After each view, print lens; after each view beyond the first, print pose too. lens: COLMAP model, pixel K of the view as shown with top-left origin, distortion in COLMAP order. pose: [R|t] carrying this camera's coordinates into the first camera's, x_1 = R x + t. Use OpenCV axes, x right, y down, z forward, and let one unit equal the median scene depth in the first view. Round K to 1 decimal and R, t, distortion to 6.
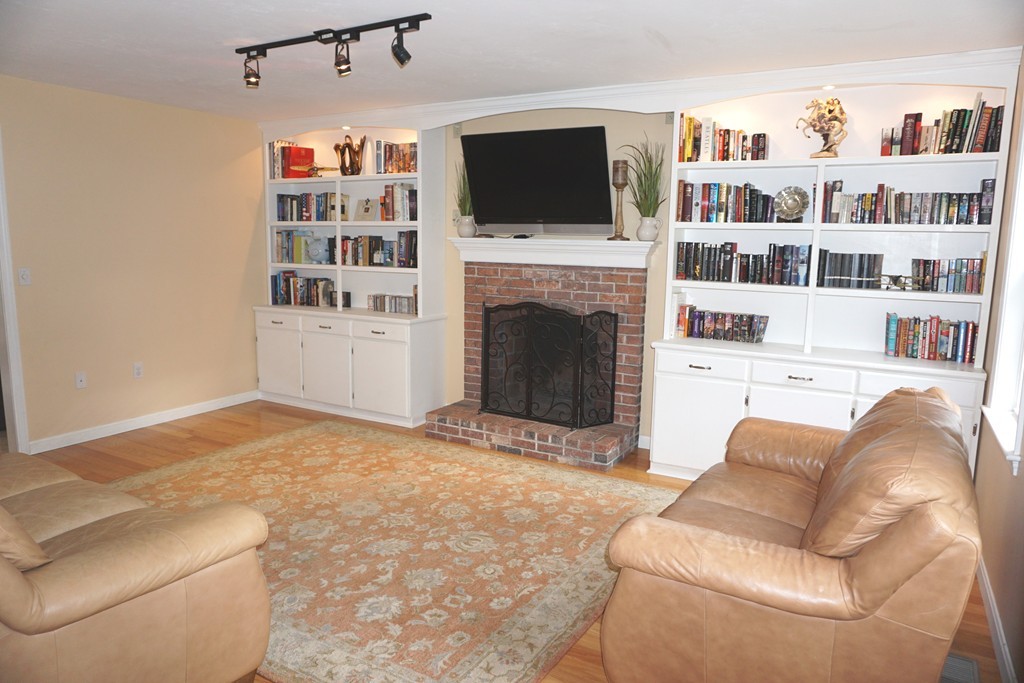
lens RADIAL K [[682.9, 0, 513.0], [0, 682.9, 338.4], [0, 0, 1]] dist [-0.057032, 0.034469]
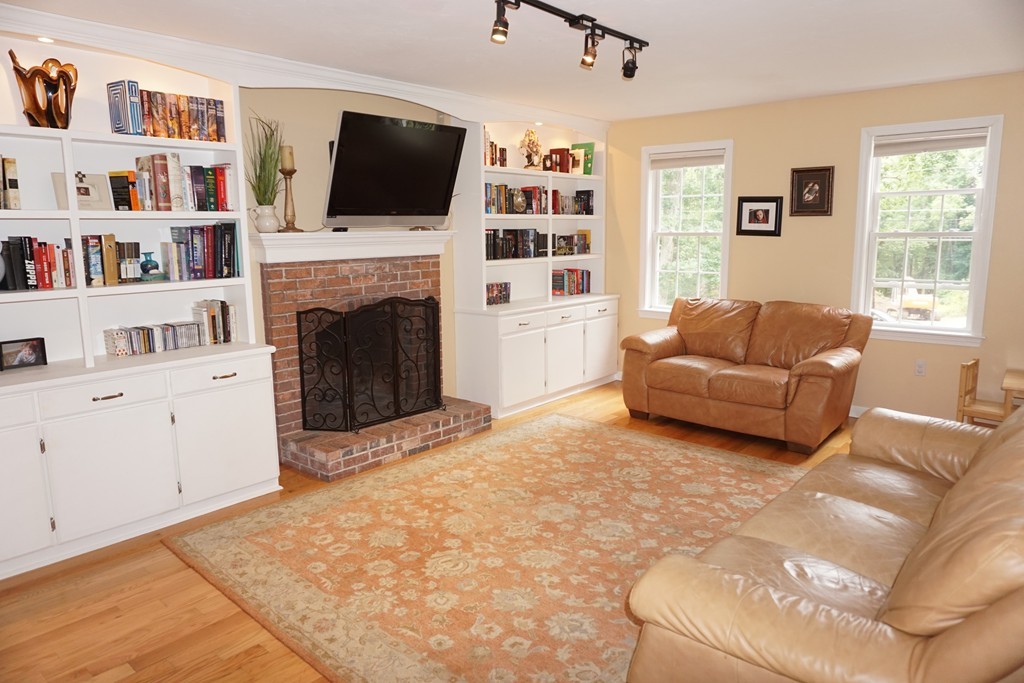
lens RADIAL K [[682.9, 0, 512.7], [0, 682.9, 340.3], [0, 0, 1]] dist [-0.057032, 0.034469]
pose [[0.187326, -0.178953, 0.965860, -0.932766], [0.154473, 0.976398, 0.150946, -0.119296], [-0.970076, 0.120924, 0.210548, 0.681579]]
